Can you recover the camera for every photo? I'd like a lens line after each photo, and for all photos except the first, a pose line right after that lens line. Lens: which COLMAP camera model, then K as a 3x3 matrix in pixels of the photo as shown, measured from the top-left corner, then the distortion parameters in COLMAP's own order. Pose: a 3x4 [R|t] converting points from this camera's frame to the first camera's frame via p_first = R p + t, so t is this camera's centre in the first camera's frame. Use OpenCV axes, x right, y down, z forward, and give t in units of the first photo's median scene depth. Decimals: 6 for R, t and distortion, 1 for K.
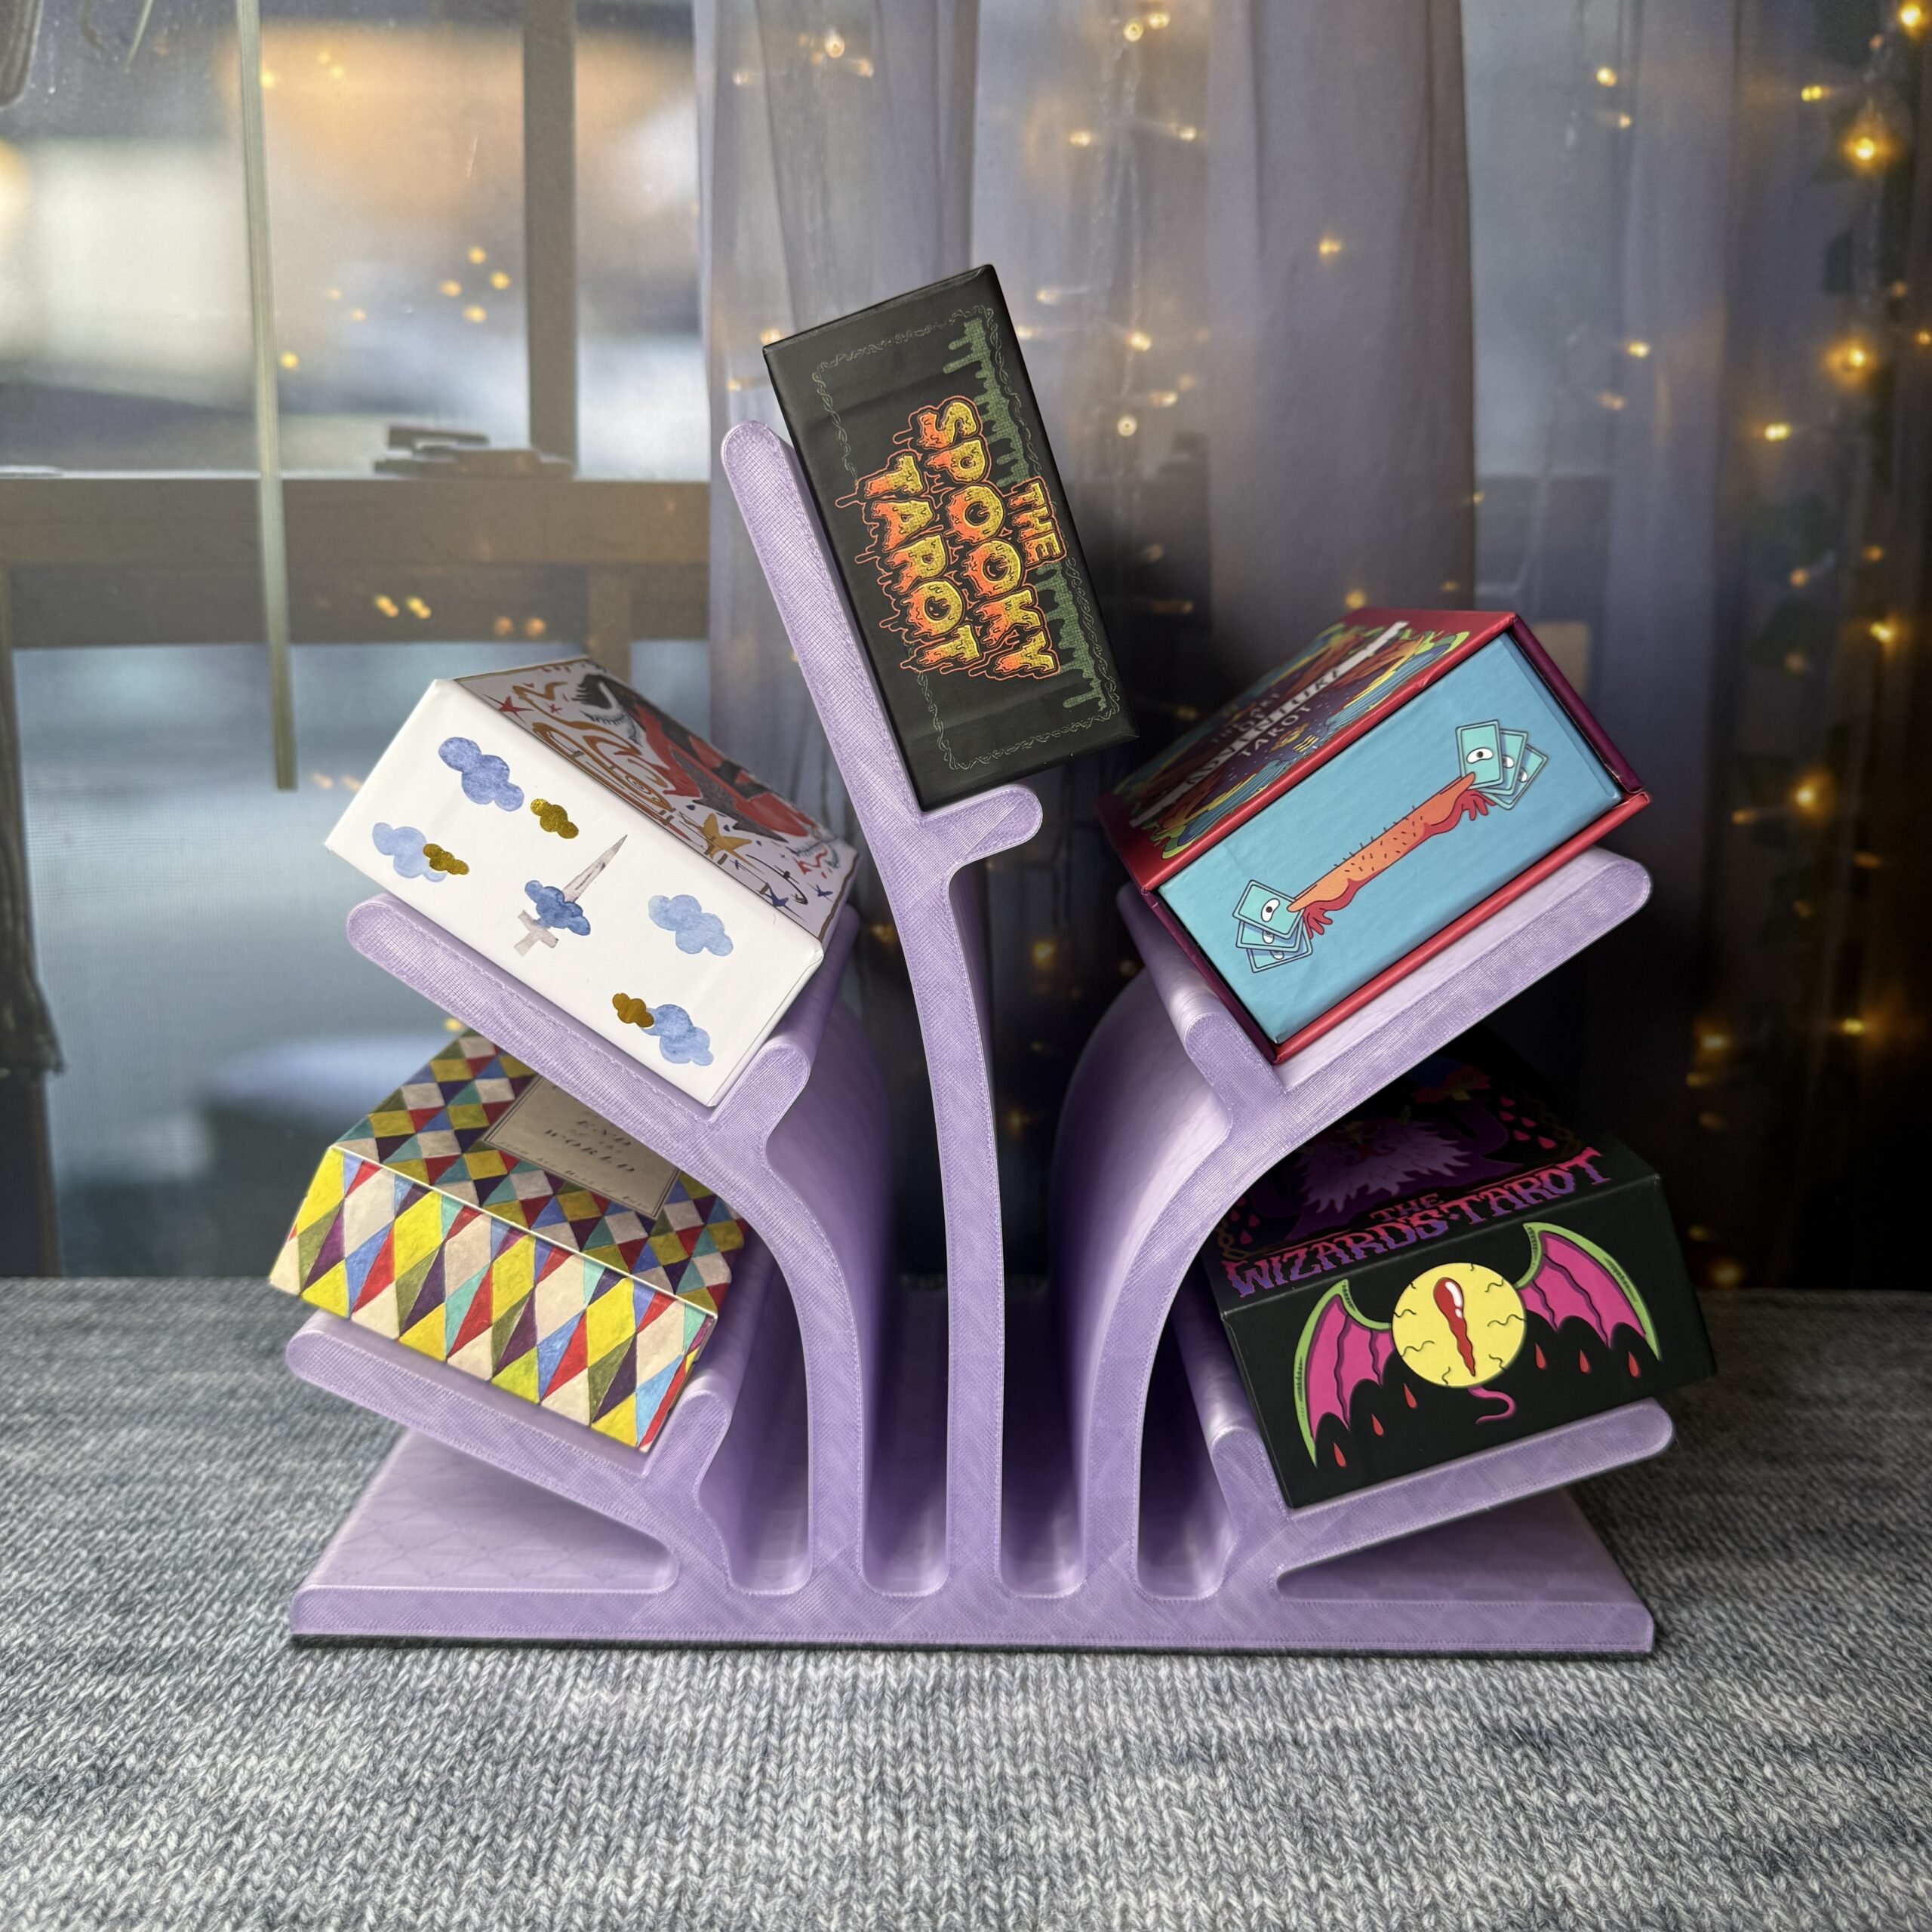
lens RADIAL K [[1906.7, 0, 967.3], [0, 1906.7, 948.5], [0, 0, 1]] dist [-0.029246, 0.011655]
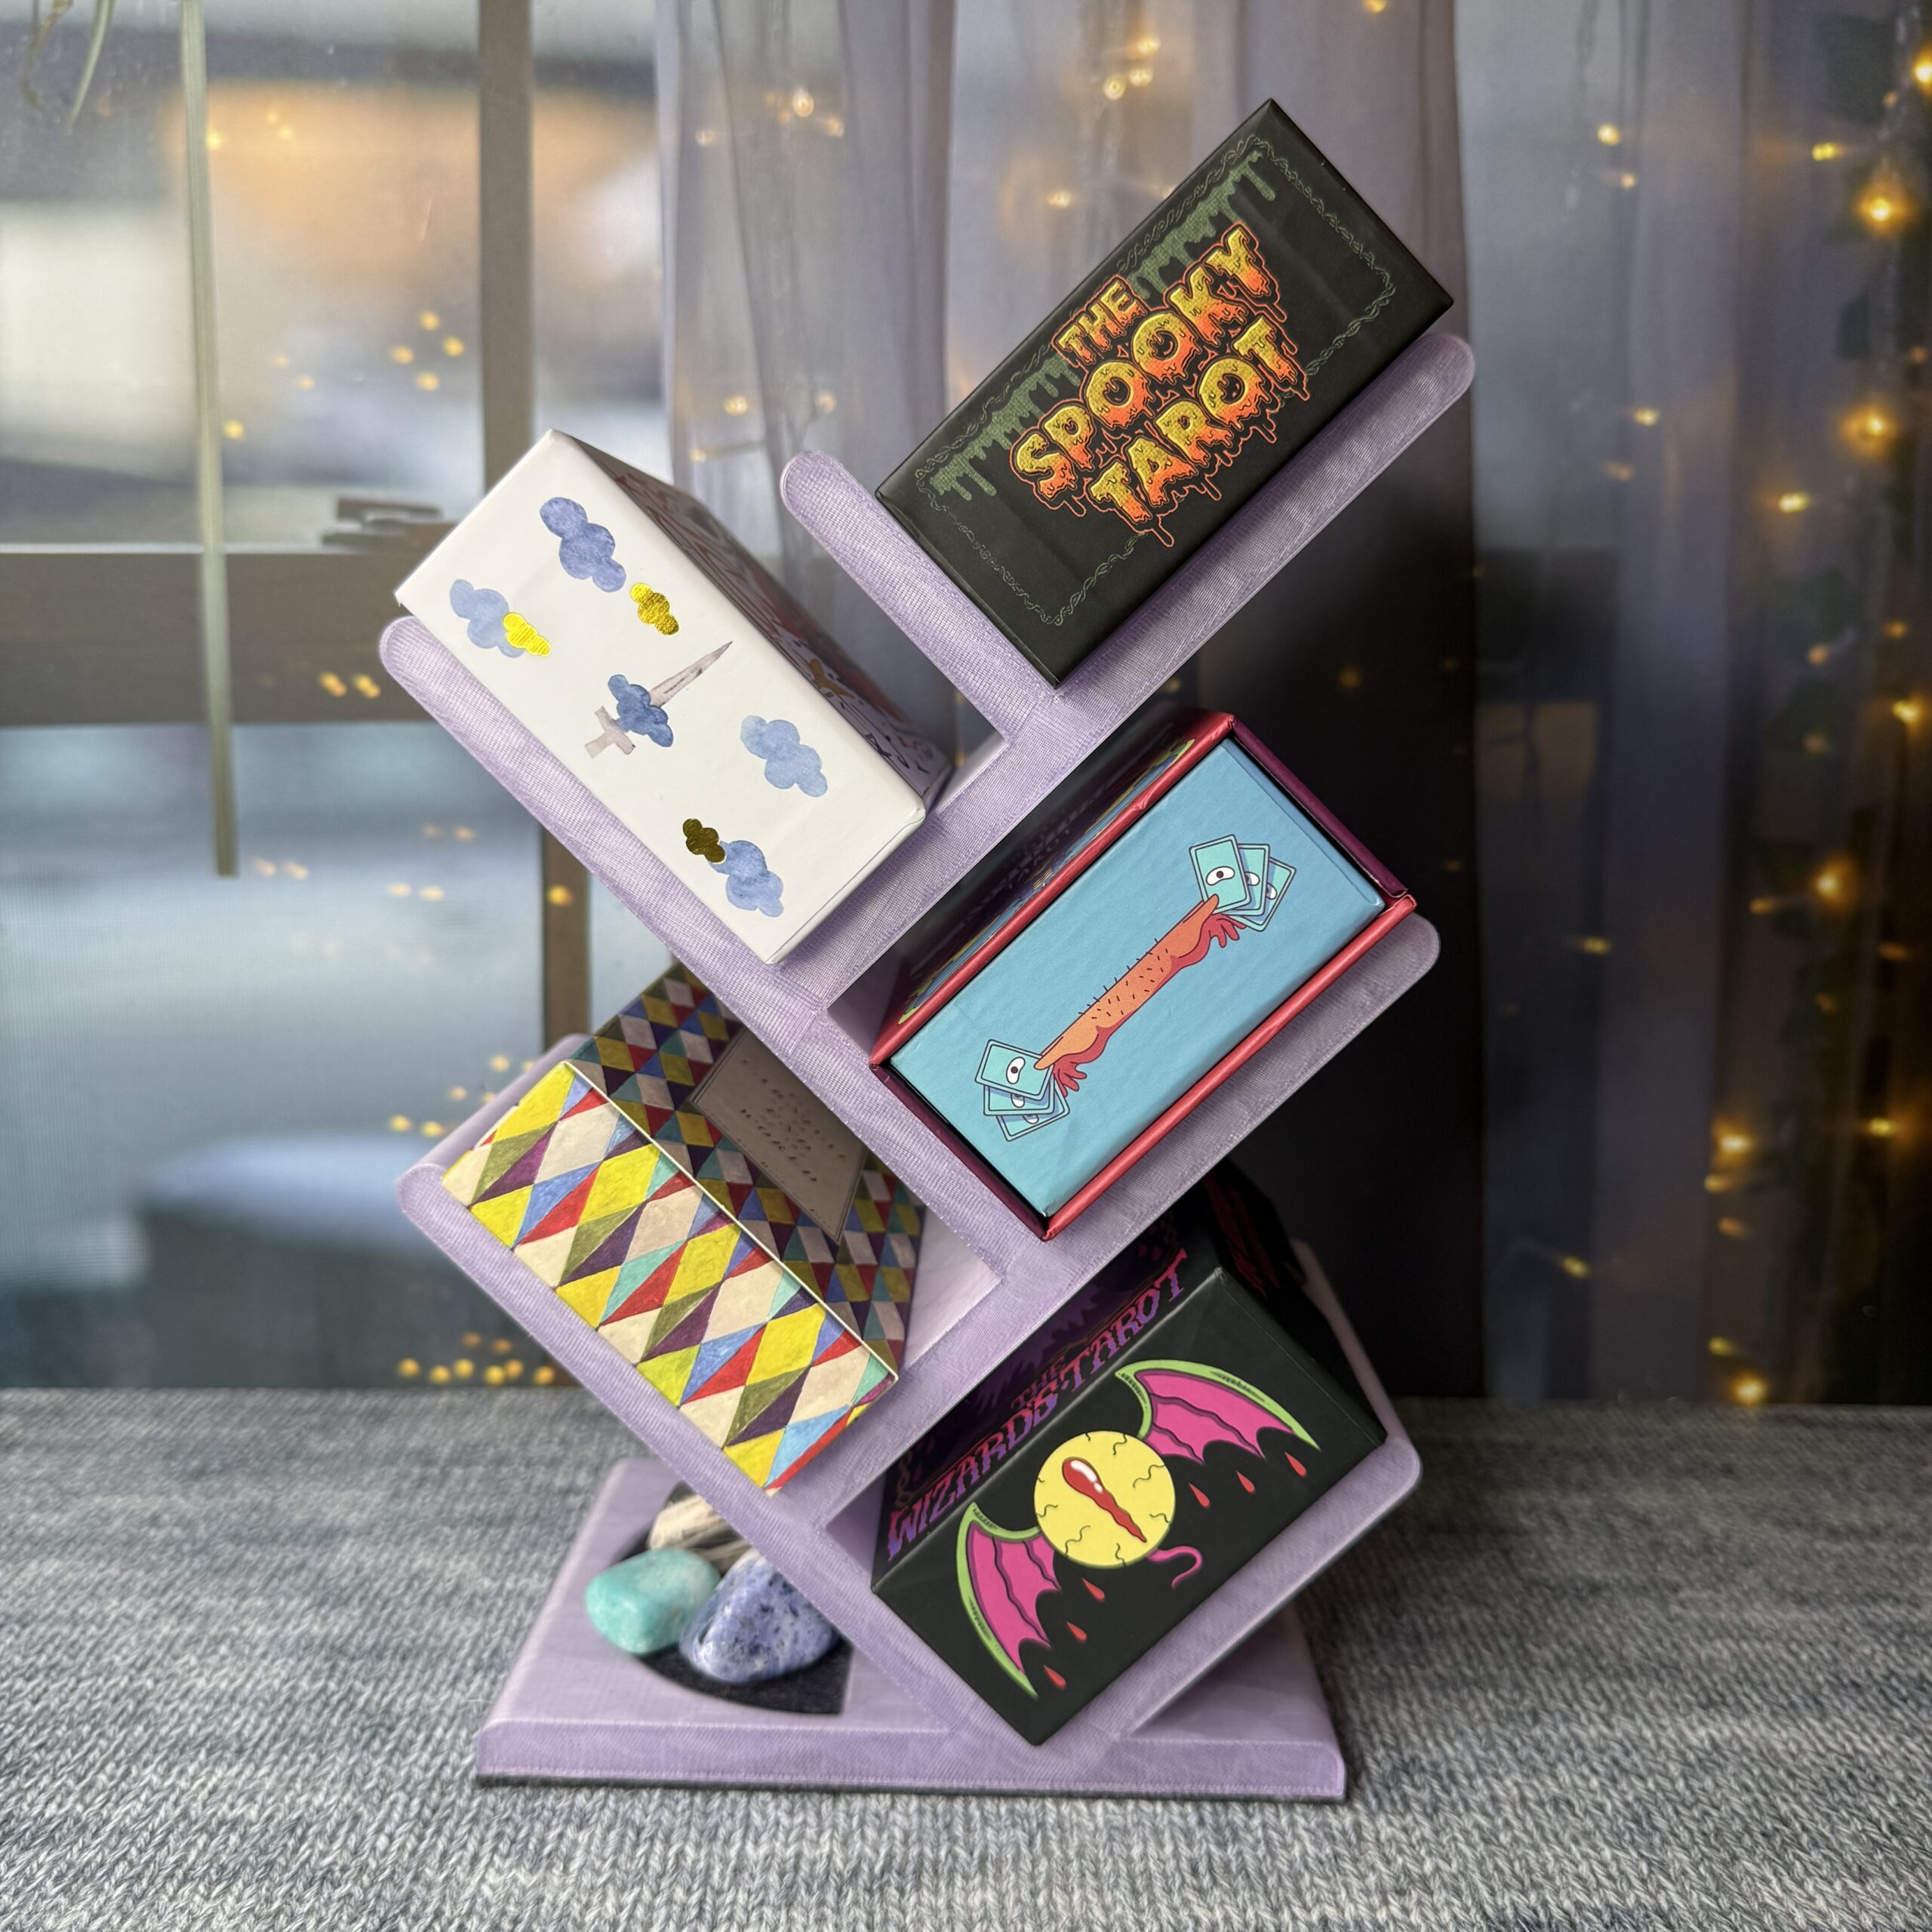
lens RADIAL K [[1917.5, 0, 968.5], [0, 1917.5, 955.6], [0, 0, 1]] dist [-0.035214, 0.019087]
pose [[0.999979, 0.001003, -0.006364, 0.029422], [-0.001220, 0.999415, -0.034177, -0.018165], [0.006326, 0.034184, 0.999396, 0.073599]]
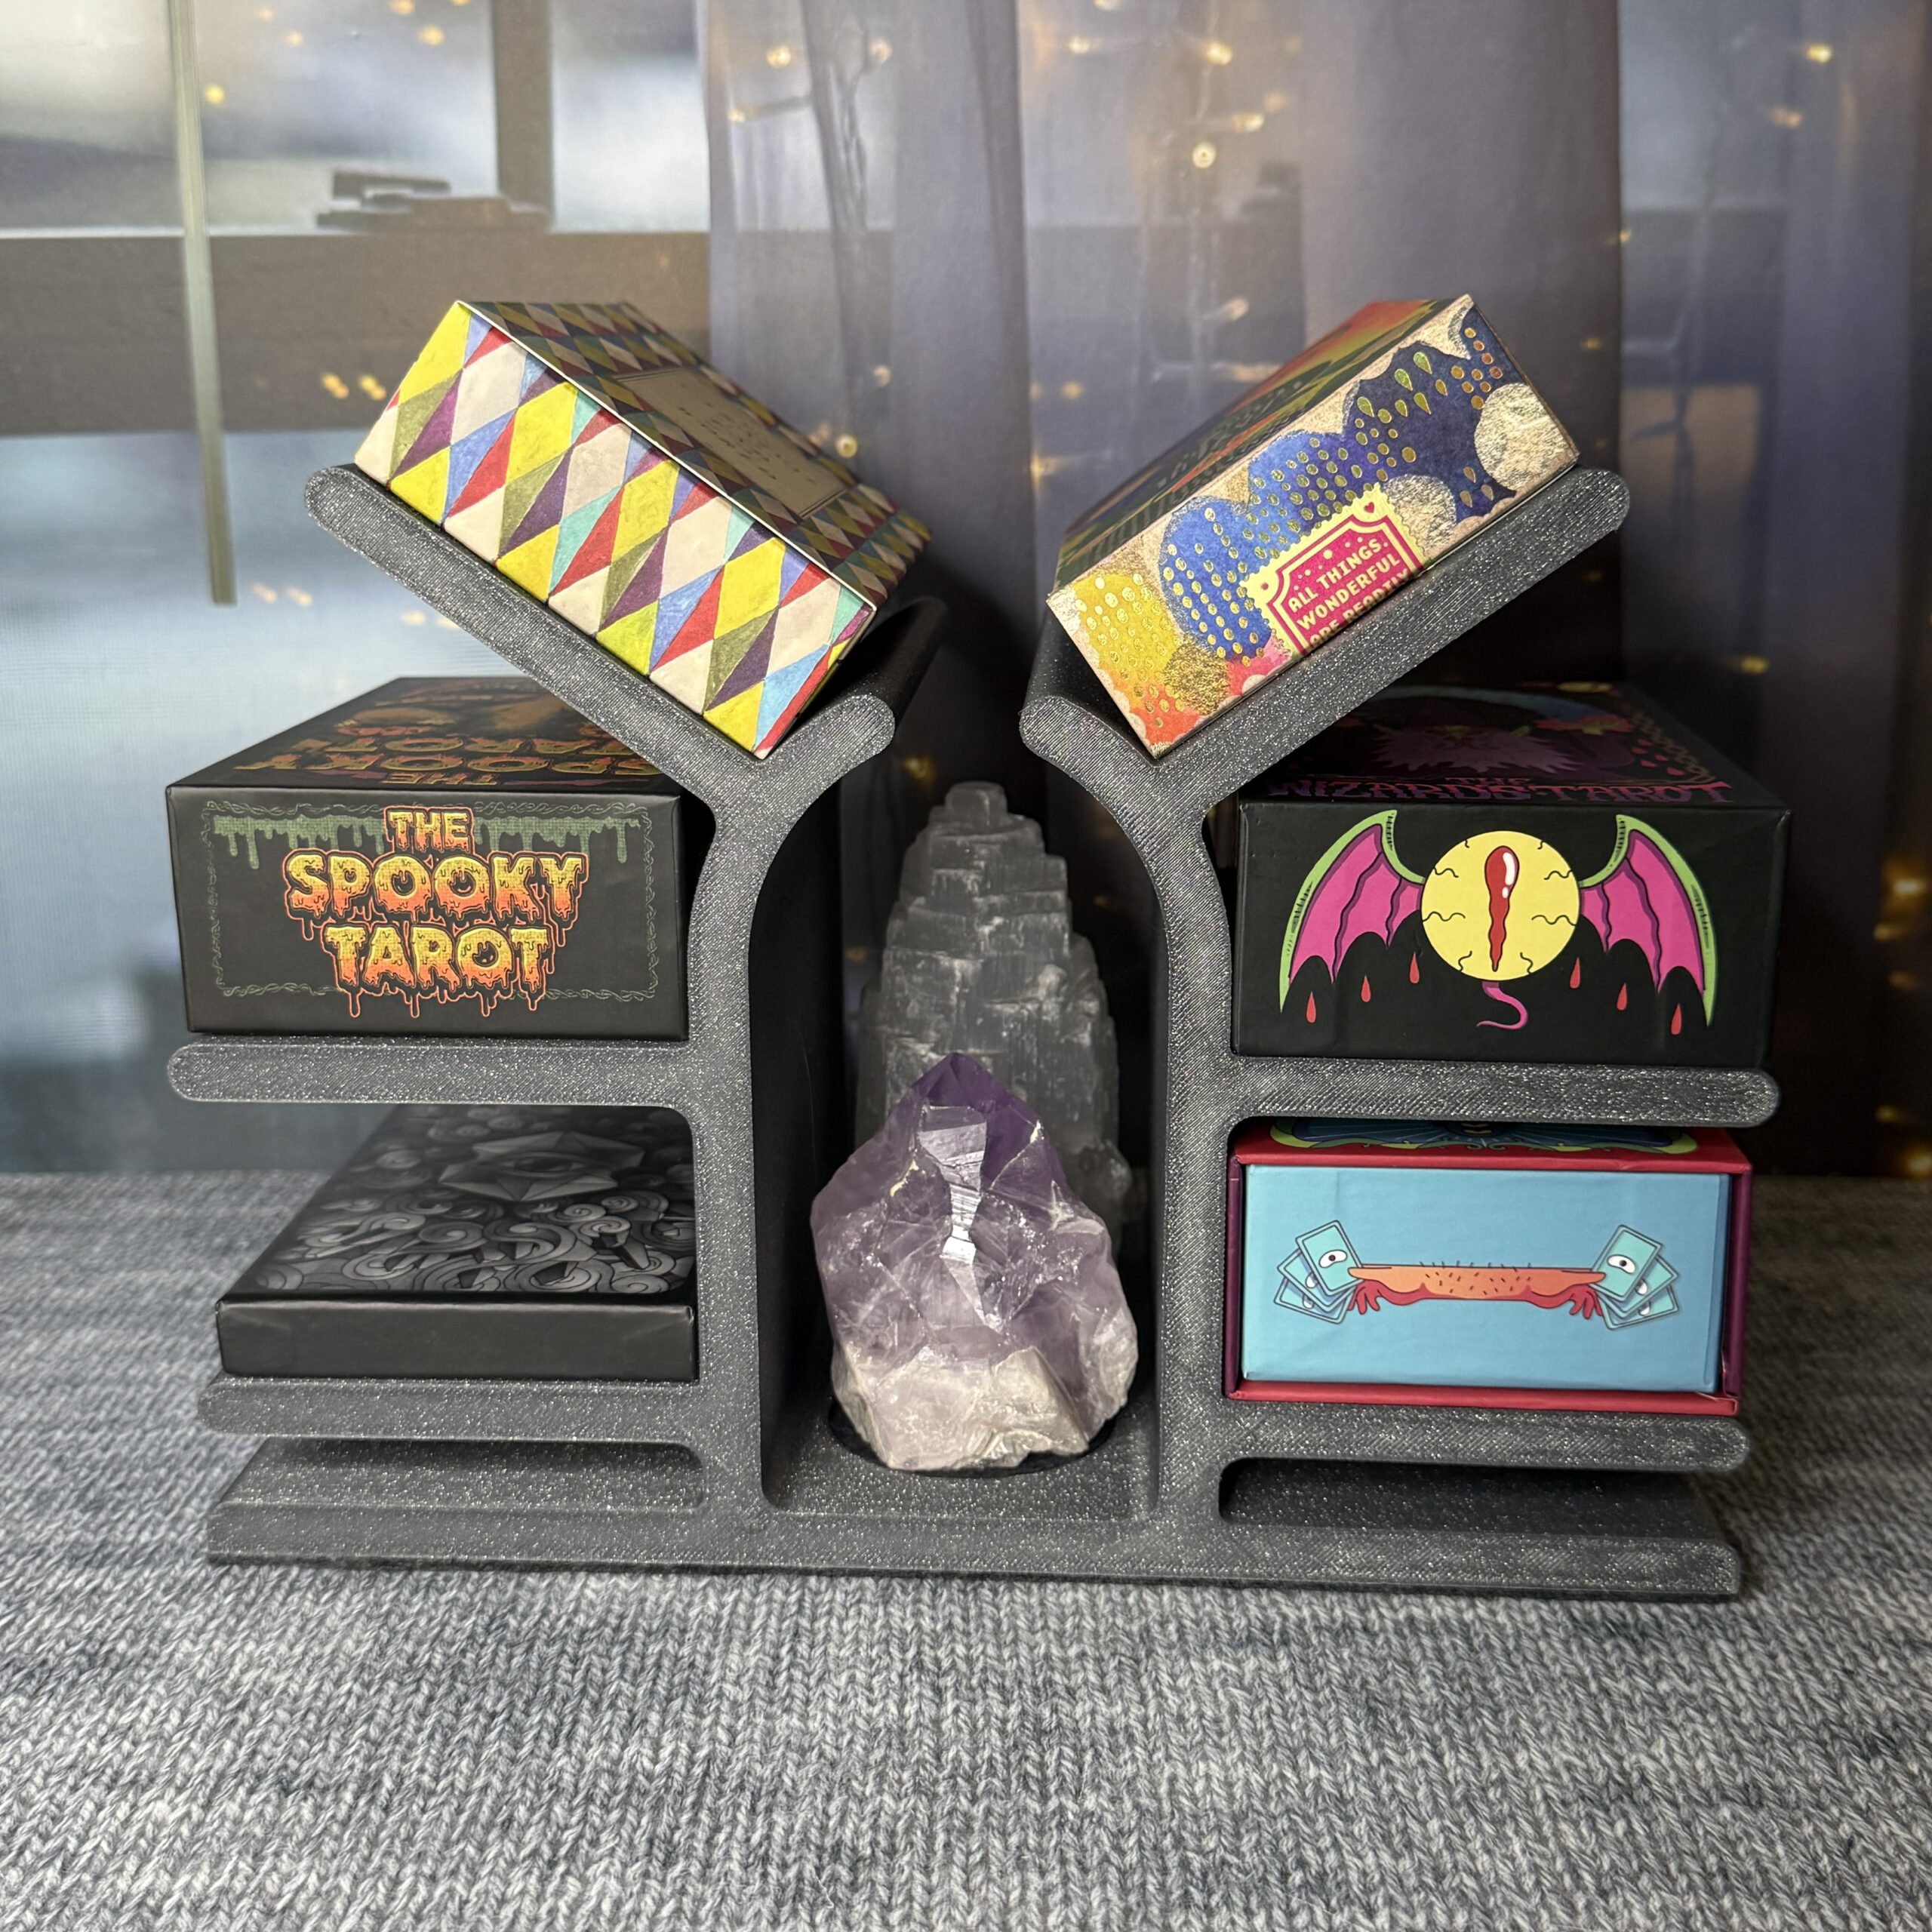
lens RADIAL K [[2469.4, 0, 962.2], [0, 2469.4, 964.4], [0, 0, 1]] dist [0.218804, -0.613386]
pose [[0.999435, -0.005922, -0.033070, 0.018185], [0.008043, 0.997894, 0.064368, 0.013273], [0.032619, -0.064598, 0.997378, -0.205660]]
